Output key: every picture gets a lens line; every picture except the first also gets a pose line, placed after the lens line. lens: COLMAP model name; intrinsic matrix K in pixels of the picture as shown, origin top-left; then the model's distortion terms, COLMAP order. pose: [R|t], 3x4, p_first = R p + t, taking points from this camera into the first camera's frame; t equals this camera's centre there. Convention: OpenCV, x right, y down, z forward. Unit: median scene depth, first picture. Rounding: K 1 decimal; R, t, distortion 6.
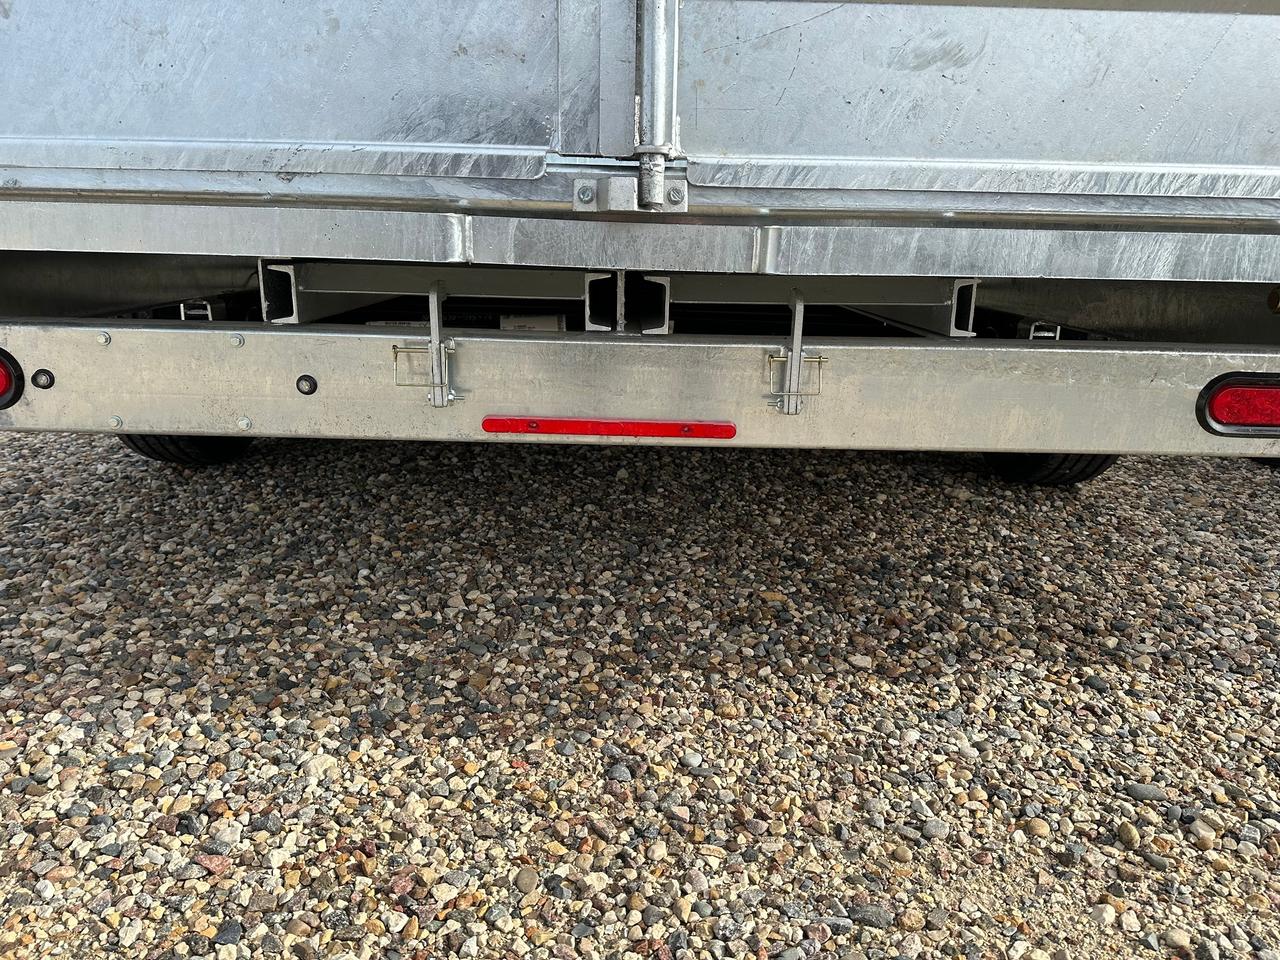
lens RADIAL K [[909.5, 0, 645.2], [0, 909.5, 468.3], [0, 0, 1]] dist [0.045316, -0.056972]
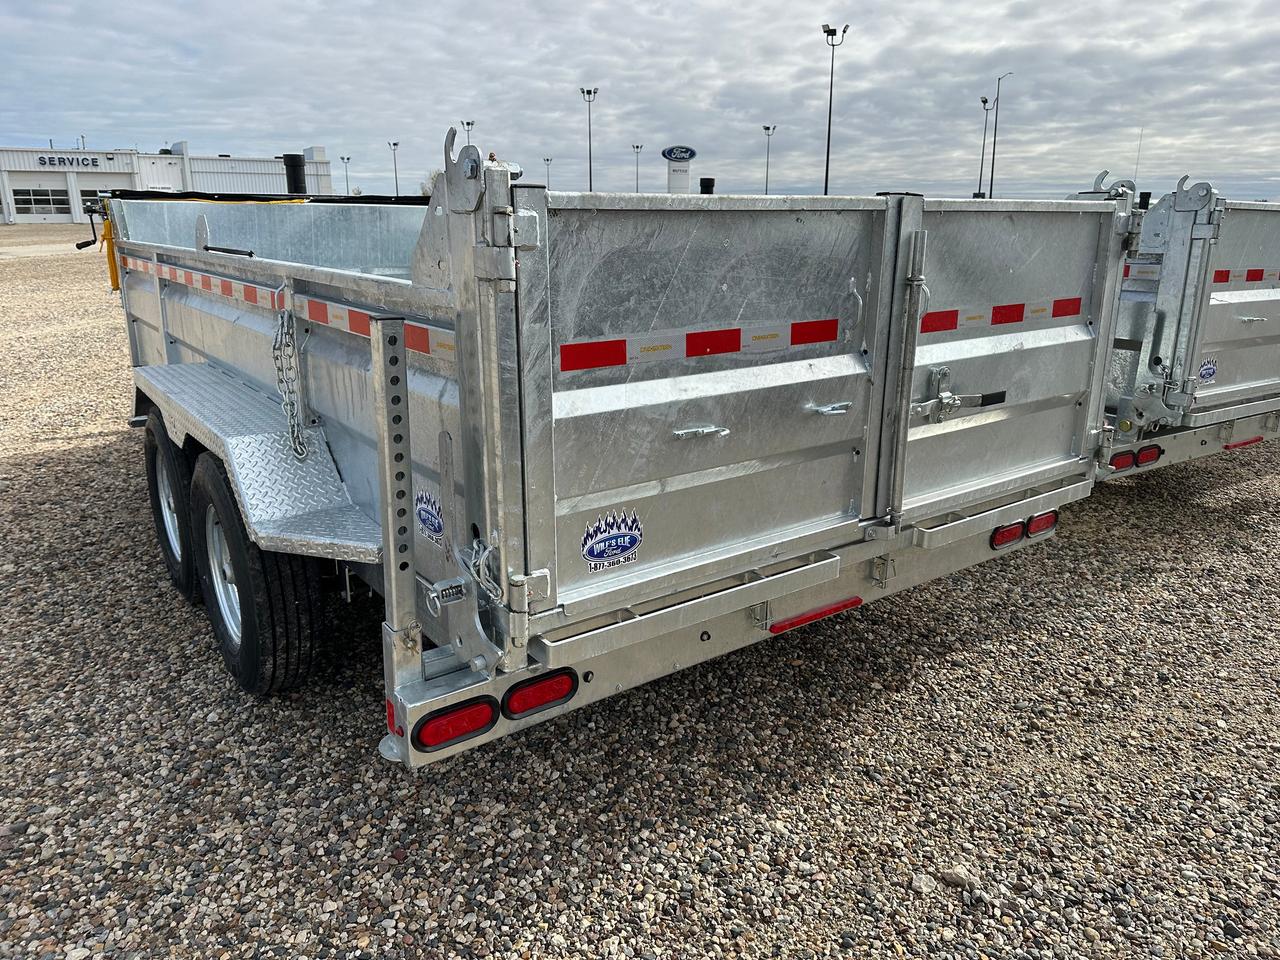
lens RADIAL K [[909.5, 0, 645.2], [0, 909.5, 468.3], [0, 0, 1]] dist [0.045316, -0.056972]
pose [[0.807937, -0.175203, 0.562620, -1.515554], [0.156617, 0.984282, 0.081605, -0.625854], [-0.568074, 0.022184, 0.822678, -0.471241]]
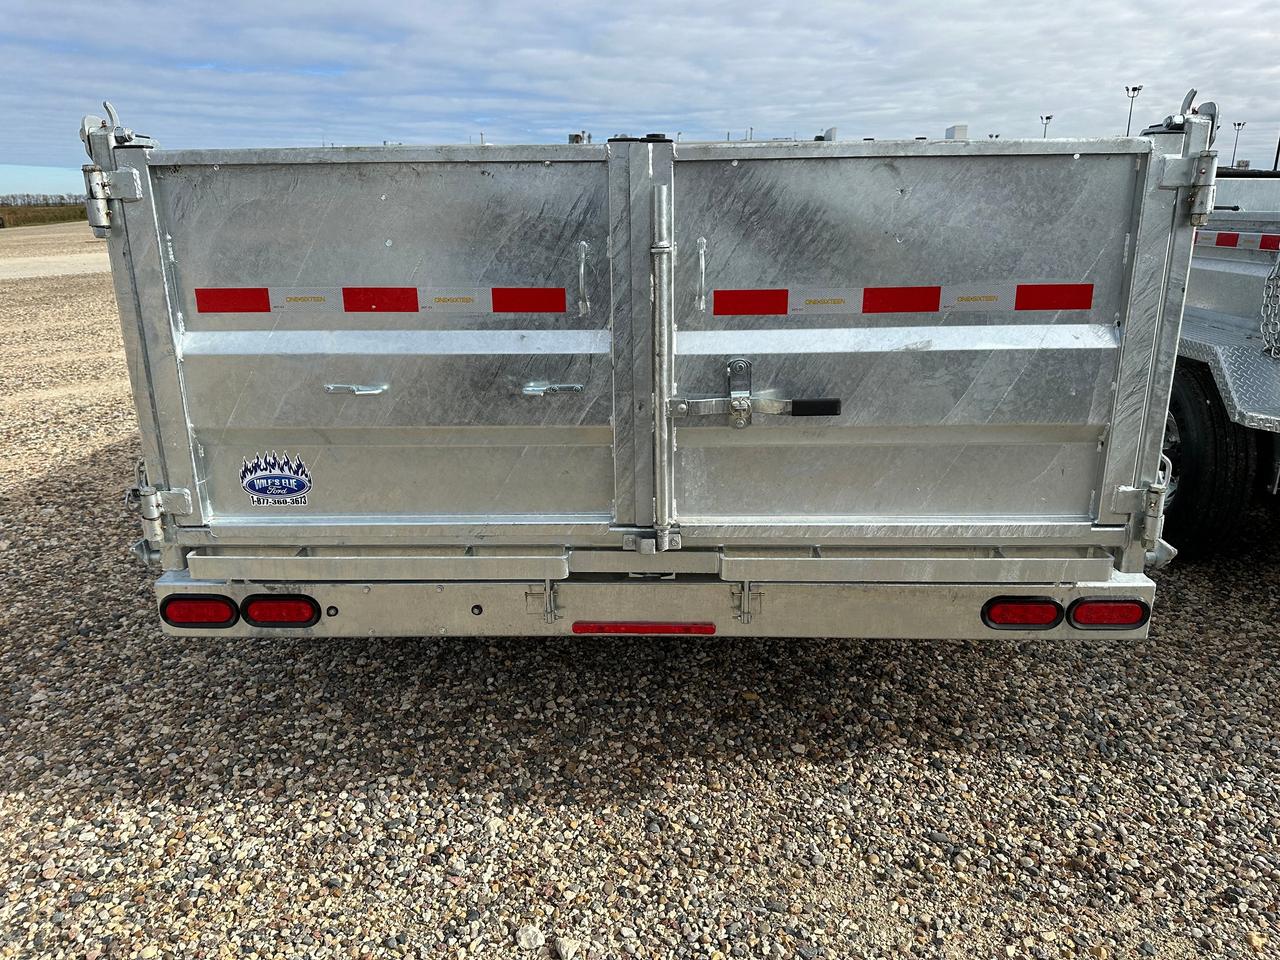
lens RADIAL K [[906.6, 0, 640.0], [0, 906.6, 480.0], [0, 0, 1]] dist [0.094569, -0.160491]
pose [[0.998787, -0.020413, -0.044815, 0.040789], [0.022746, 0.998379, 0.052166, -0.457128], [0.043677, -0.053122, 0.997632, -0.799883]]
